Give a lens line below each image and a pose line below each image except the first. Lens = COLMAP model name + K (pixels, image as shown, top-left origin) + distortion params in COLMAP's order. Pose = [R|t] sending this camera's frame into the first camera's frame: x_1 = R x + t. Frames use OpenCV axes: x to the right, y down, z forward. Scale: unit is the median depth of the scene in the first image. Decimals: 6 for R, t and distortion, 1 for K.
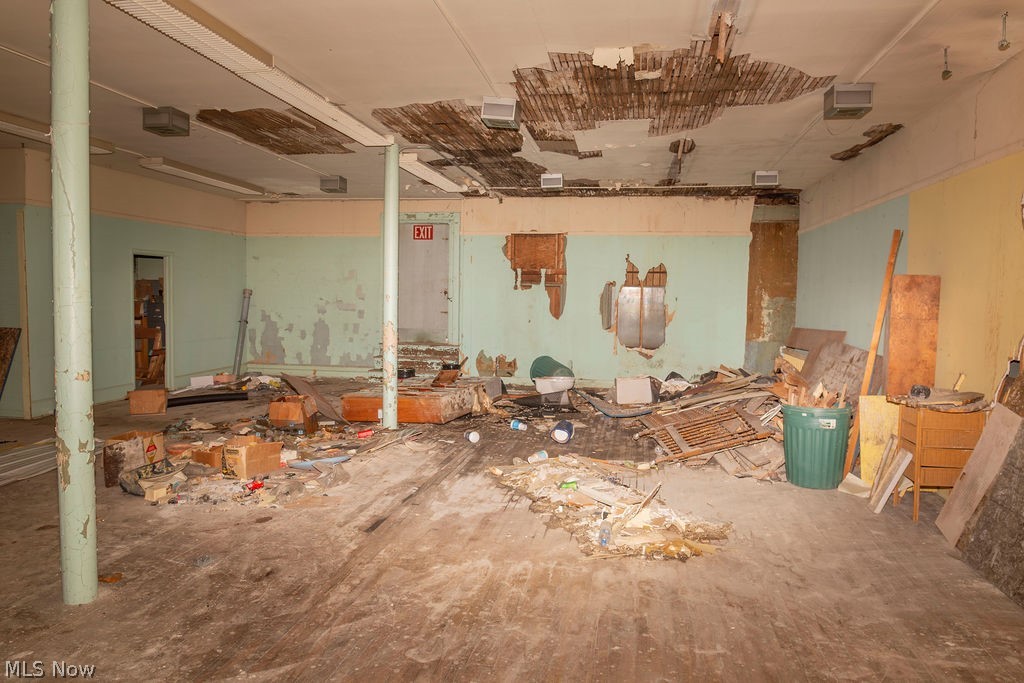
lens RADIAL K [[703.3, 0, 514.8], [0, 703.3, 342.9], [0, 0, 1]] dist [-0.046111, 0.020955]
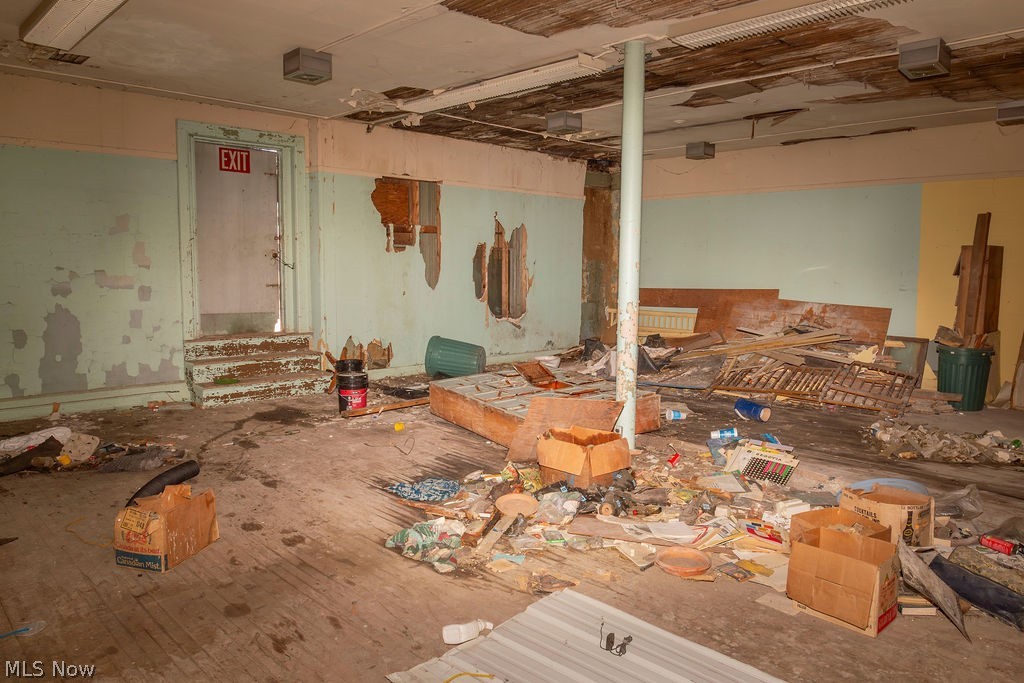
lens RADIAL K [[703.3, 0, 511.0], [0, 703.3, 341.7], [0, 0, 1]] dist [-0.046111, 0.020955]
pose [[0.602517, -0.097391, 0.792141, -0.512814], [0.051418, 0.995202, 0.083247, -0.035021], [-0.796448, -0.009428, 0.604634, 0.433080]]
